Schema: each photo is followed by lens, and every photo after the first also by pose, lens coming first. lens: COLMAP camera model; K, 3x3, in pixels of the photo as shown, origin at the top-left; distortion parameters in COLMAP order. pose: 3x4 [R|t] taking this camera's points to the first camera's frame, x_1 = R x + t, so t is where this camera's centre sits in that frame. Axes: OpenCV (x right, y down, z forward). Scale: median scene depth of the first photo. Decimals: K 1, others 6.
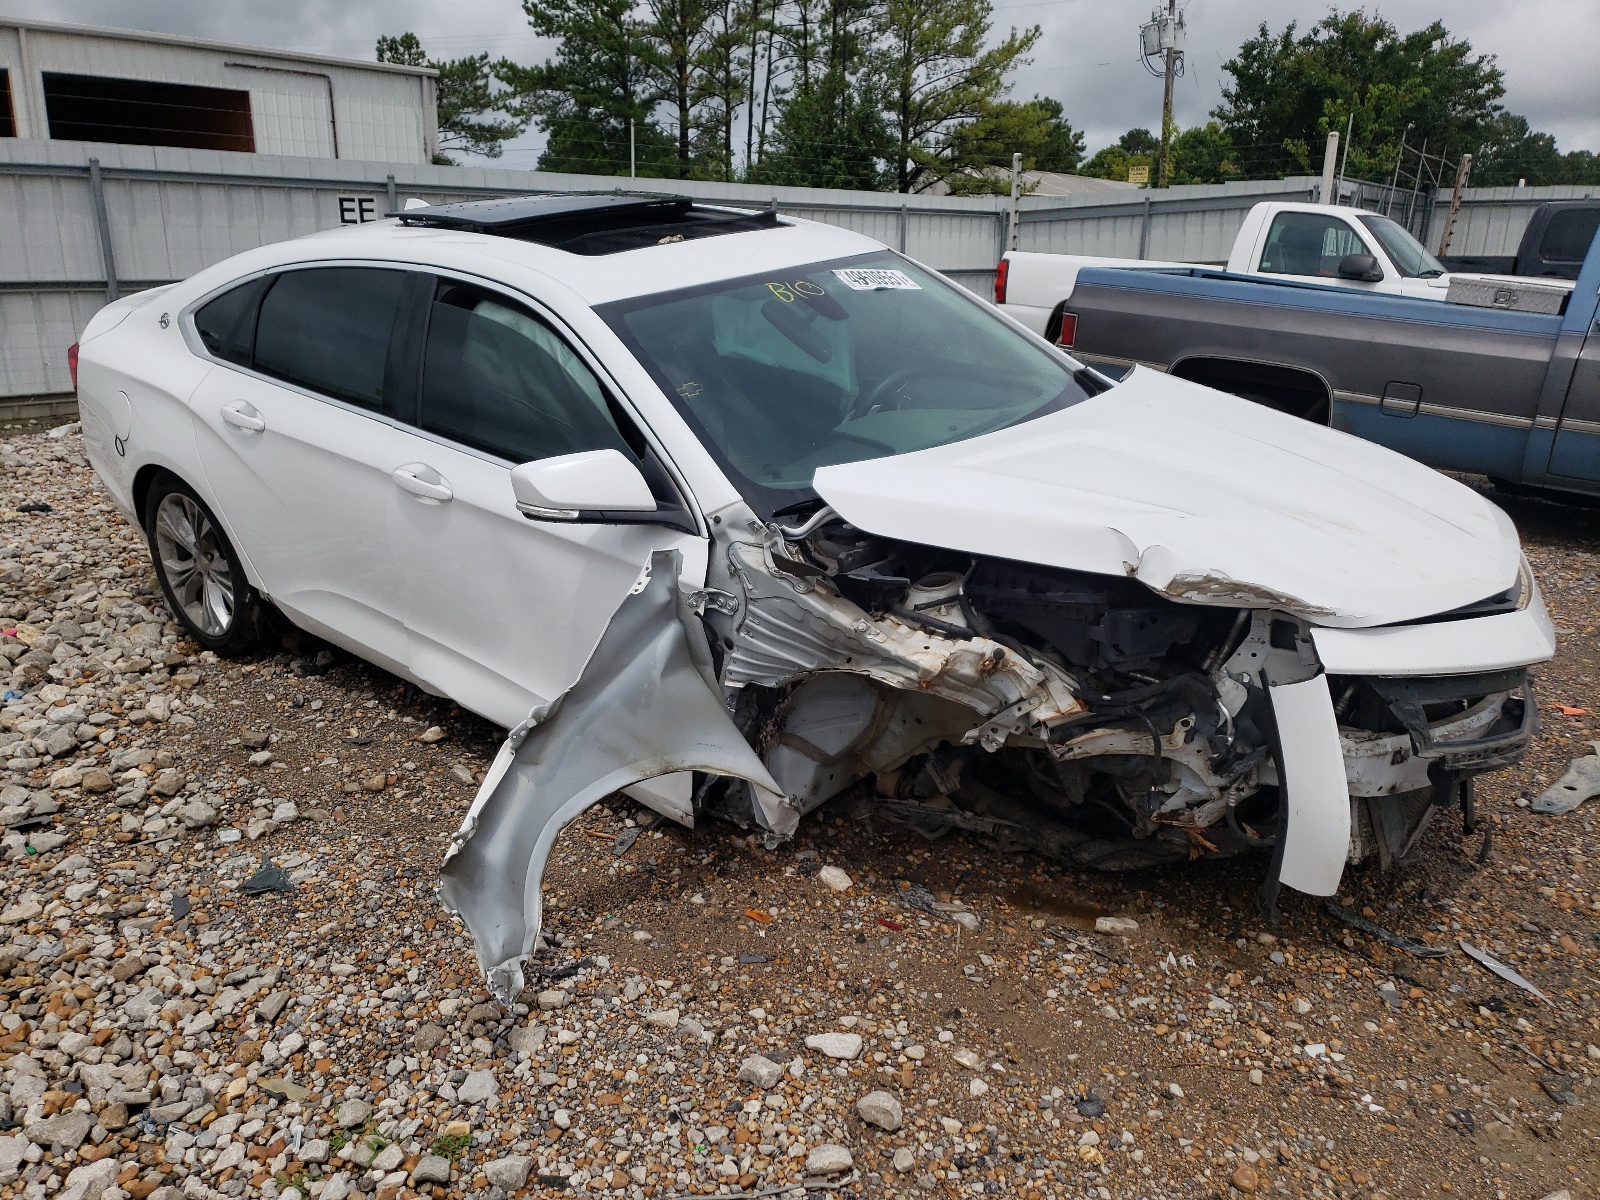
lens RADIAL K [[1218.8, 0, 743.3], [0, 1218.8, 599.5], [0, 0, 1]] dist [-0.005288, -0.002177]
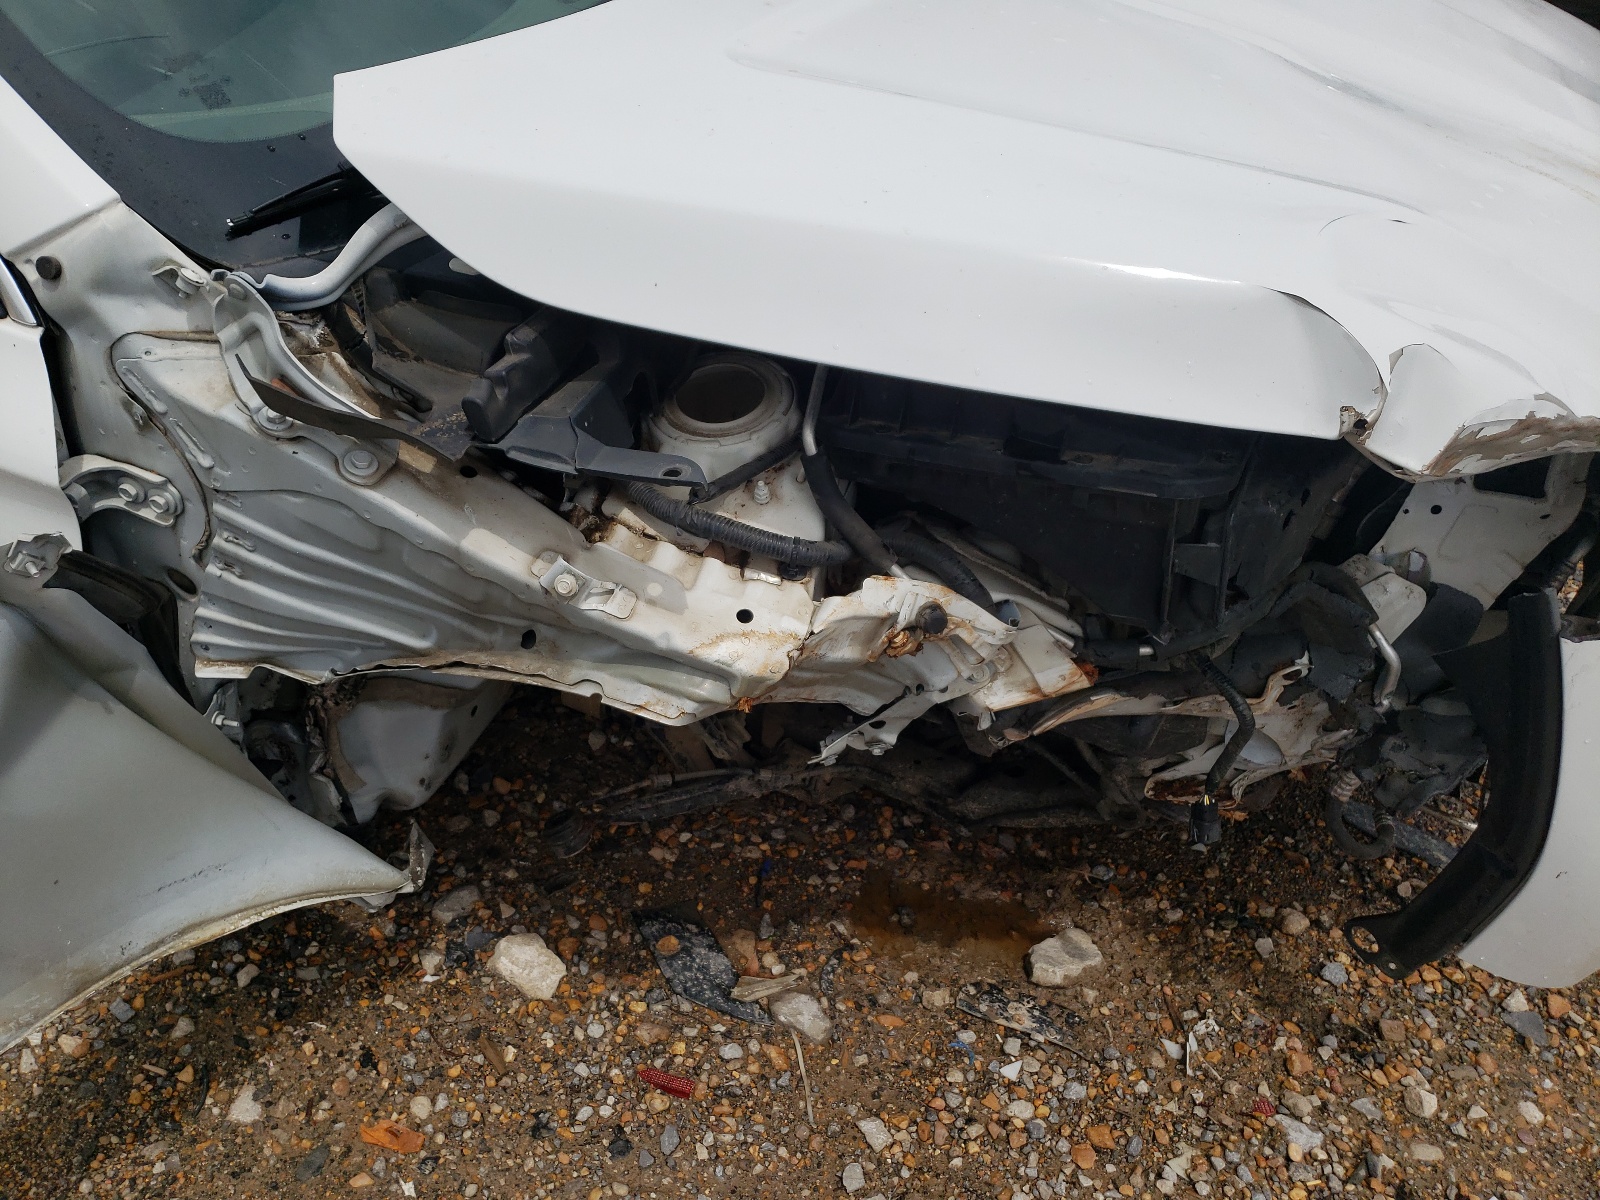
lens RADIAL K [[1218.8, 0, 743.3], [0, 1218.8, 599.5], [0, 0, 1]] dist [-0.005288, -0.002177]
pose [[0.929819, -0.194195, 0.312611, 0.032477], [0.051001, 0.909243, 0.413130, -0.111483], [-0.364467, -0.368192, 0.855335, 0.636338]]
